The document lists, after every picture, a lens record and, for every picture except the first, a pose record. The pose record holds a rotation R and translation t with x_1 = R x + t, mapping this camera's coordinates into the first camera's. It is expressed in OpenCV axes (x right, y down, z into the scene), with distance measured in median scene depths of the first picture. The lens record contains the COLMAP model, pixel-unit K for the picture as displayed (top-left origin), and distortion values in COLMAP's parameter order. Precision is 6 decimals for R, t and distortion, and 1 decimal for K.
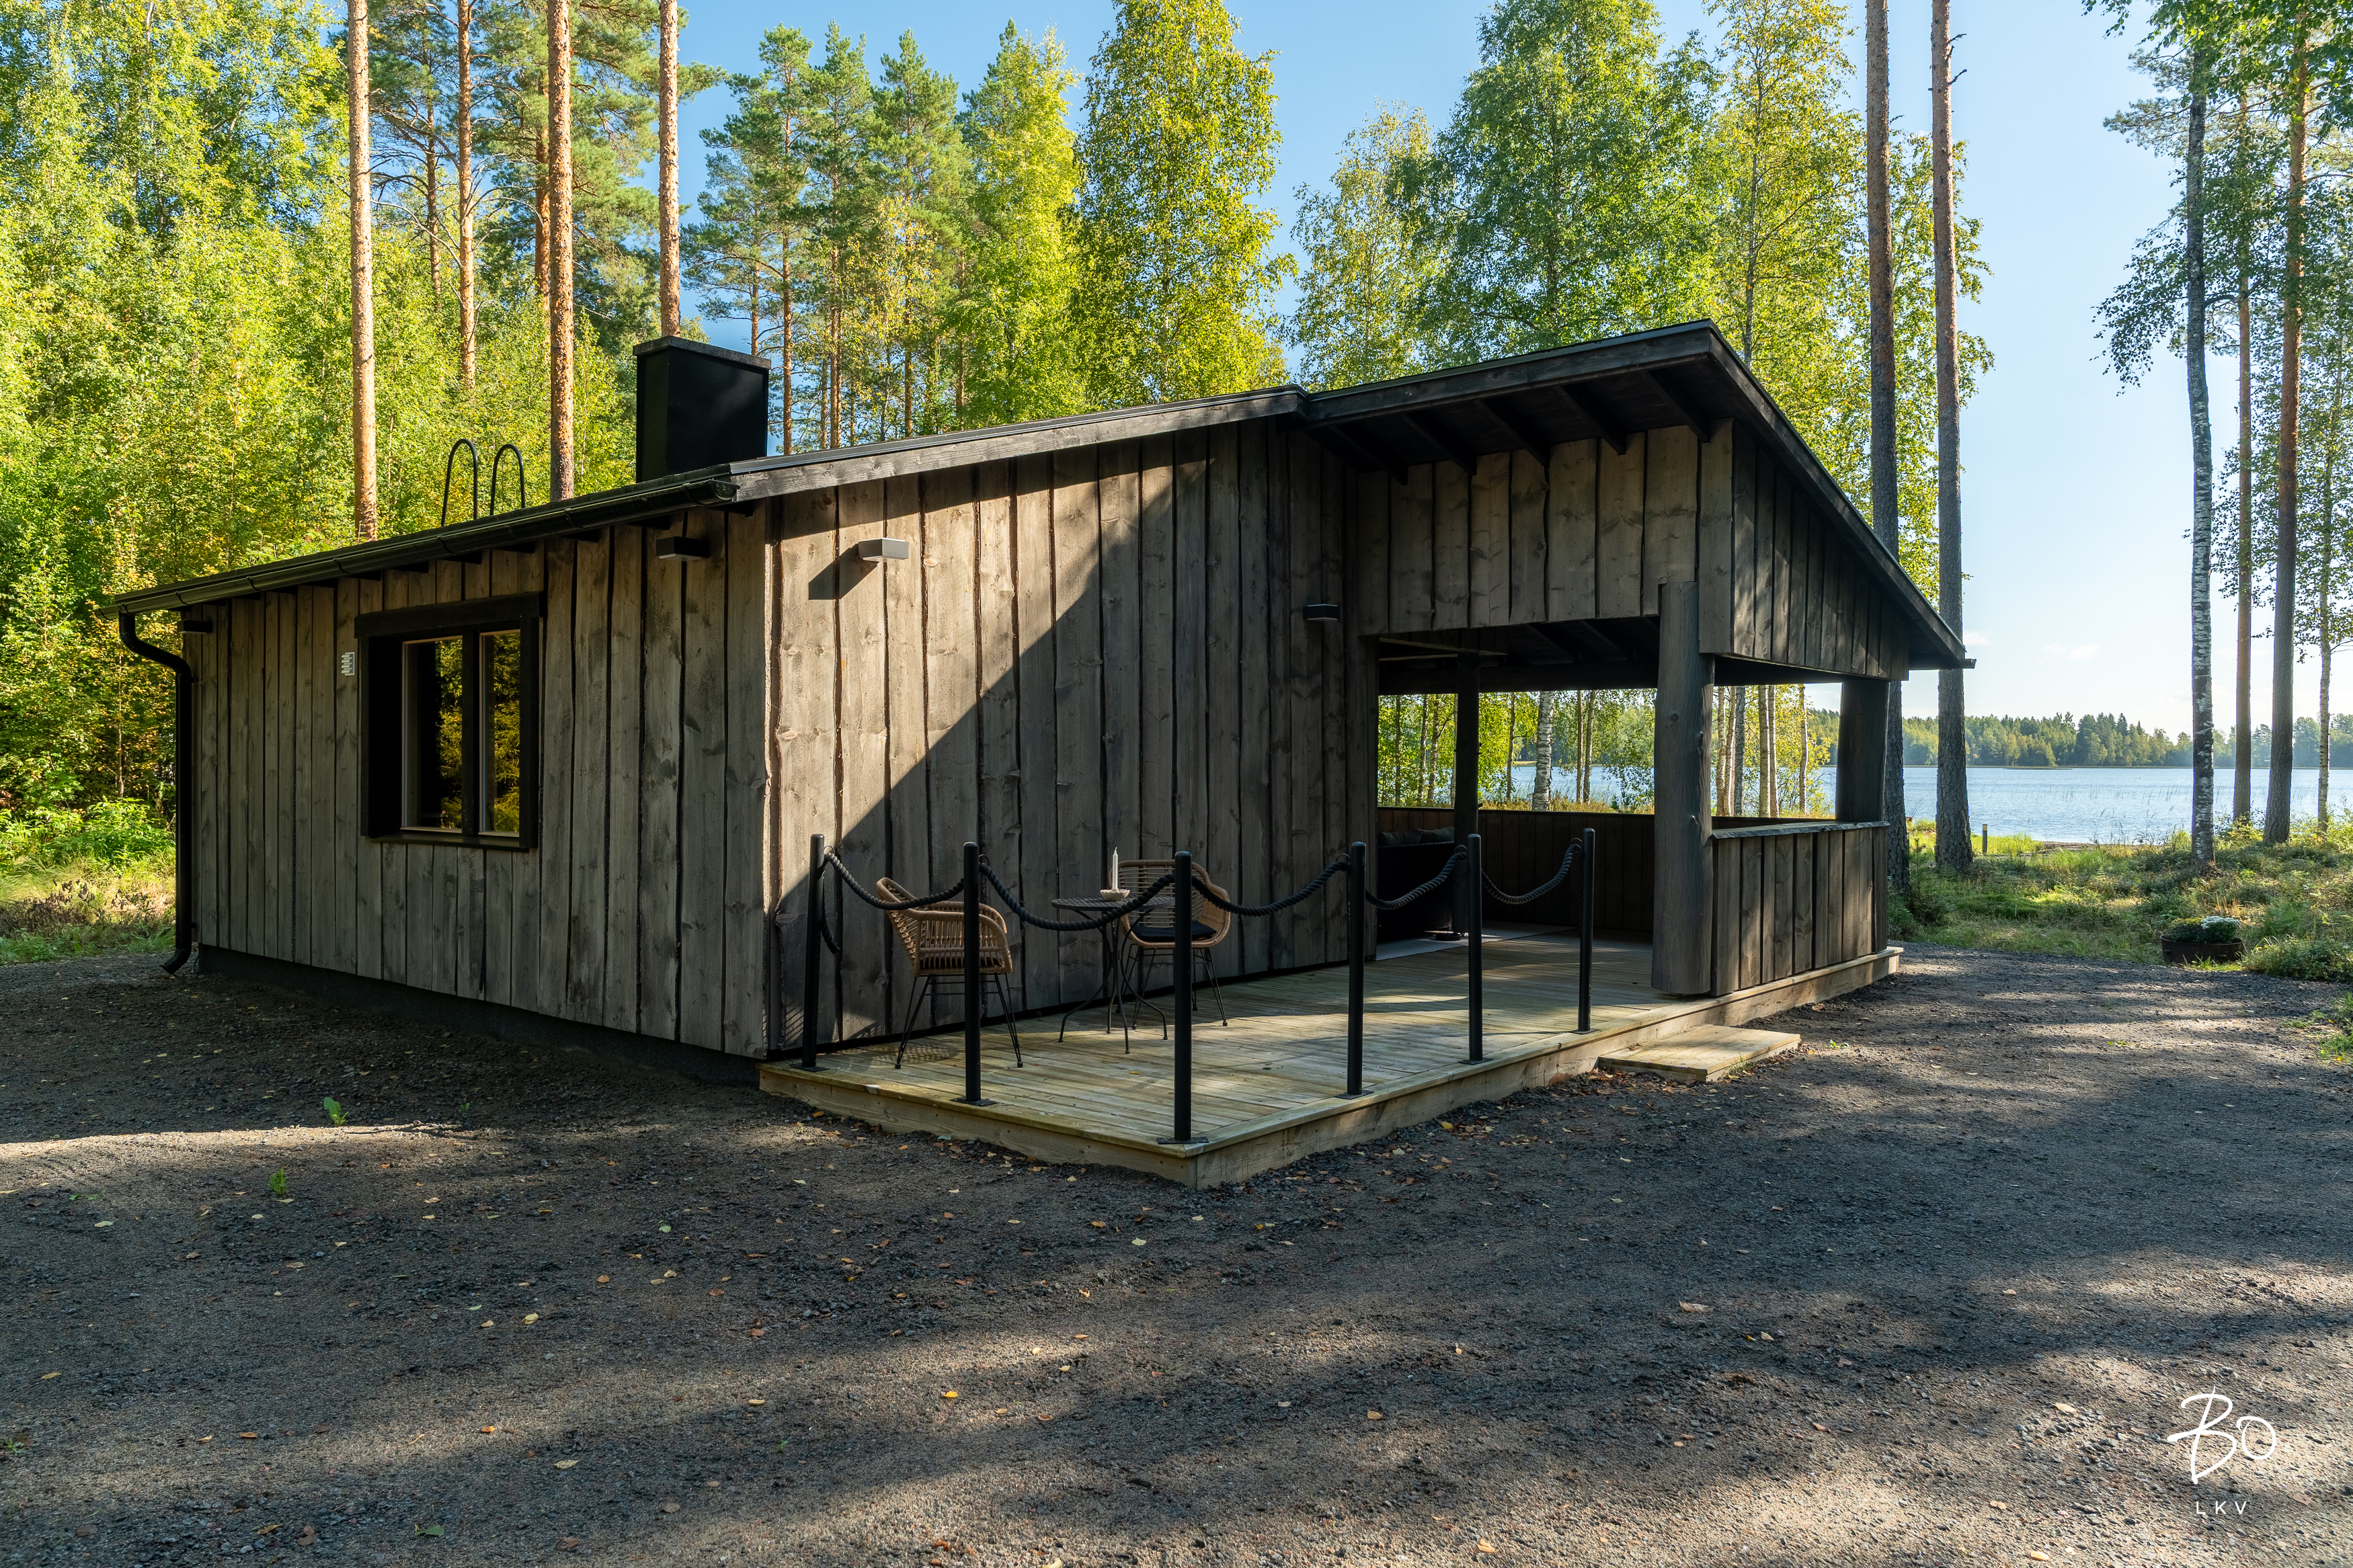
lens RADIAL K [[1628.0, 0, 1178.6], [0, 1628.0, 737.7], [0, 0, 1]] dist [0.001729, 0.000509]
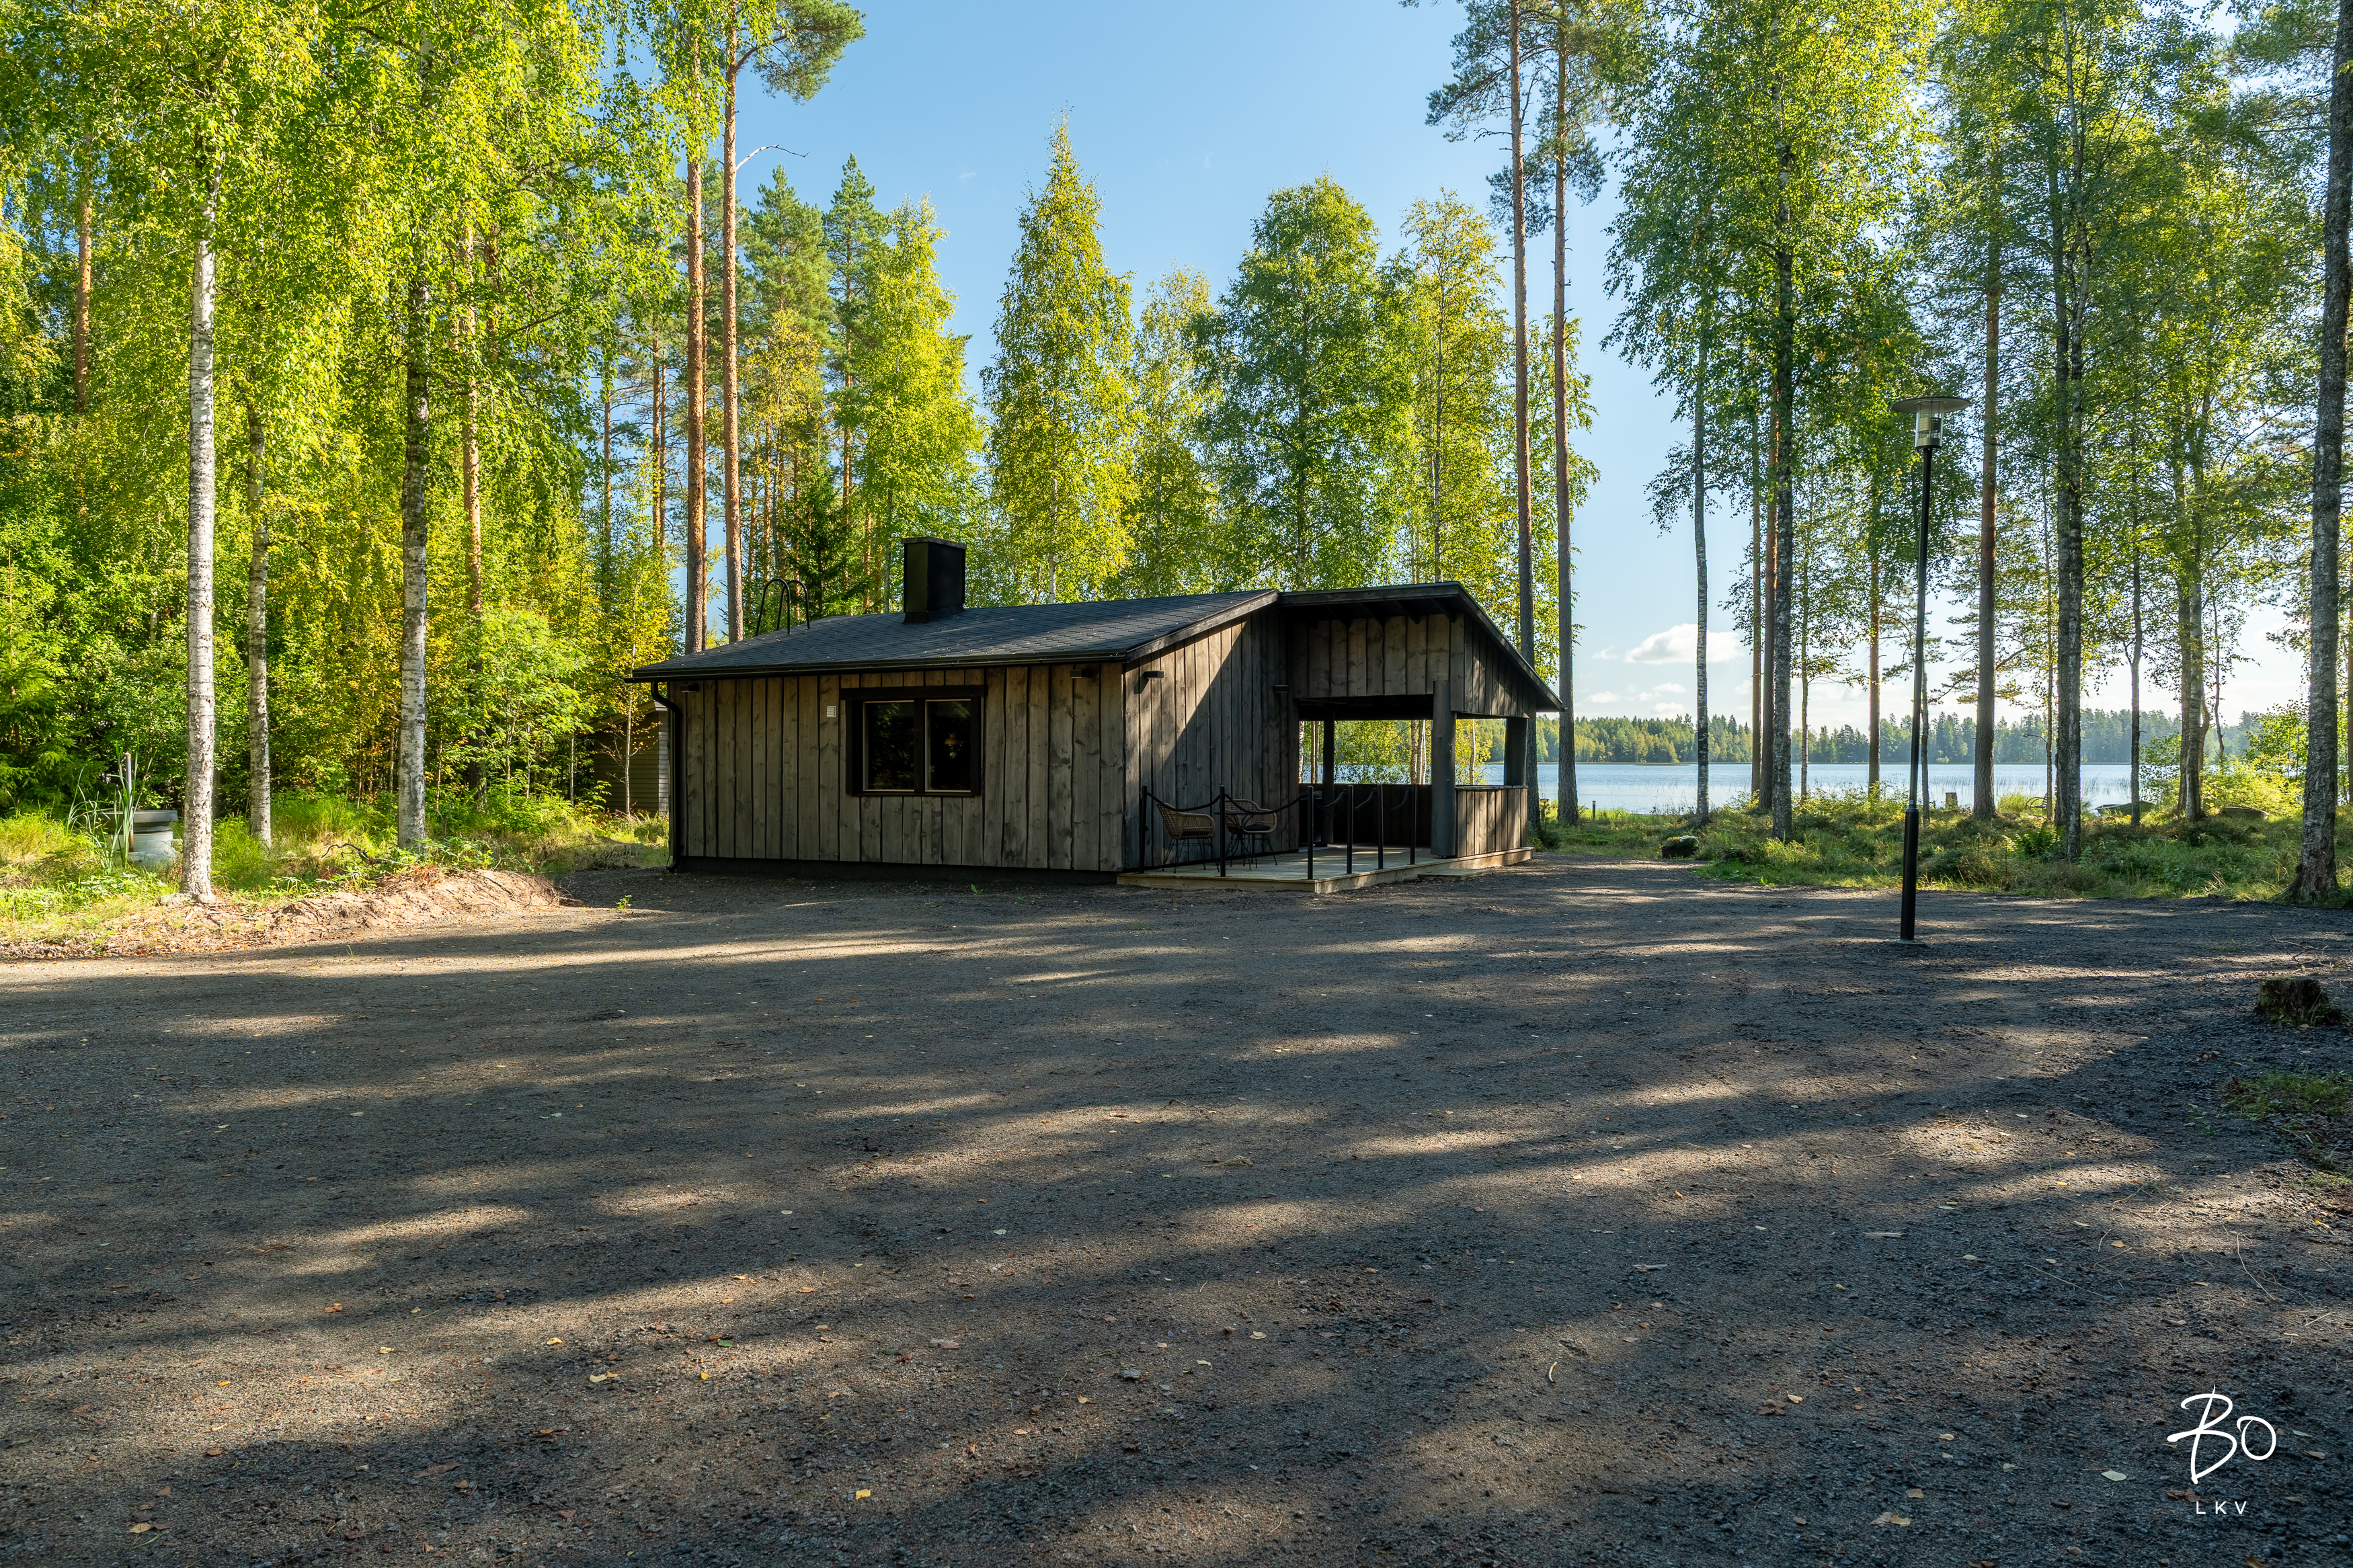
lens RADIAL K [[1621.5, 0, 1176.5], [0, 1621.5, 784.0], [0, 0, 1]] dist [-0.091335, -0.000042]
pose [[0.981336, -0.004432, 0.192251, -0.182906], [-0.001160, 0.999580, 0.028965, -0.005268], [-0.192299, -0.028647, 0.980918, -0.429001]]
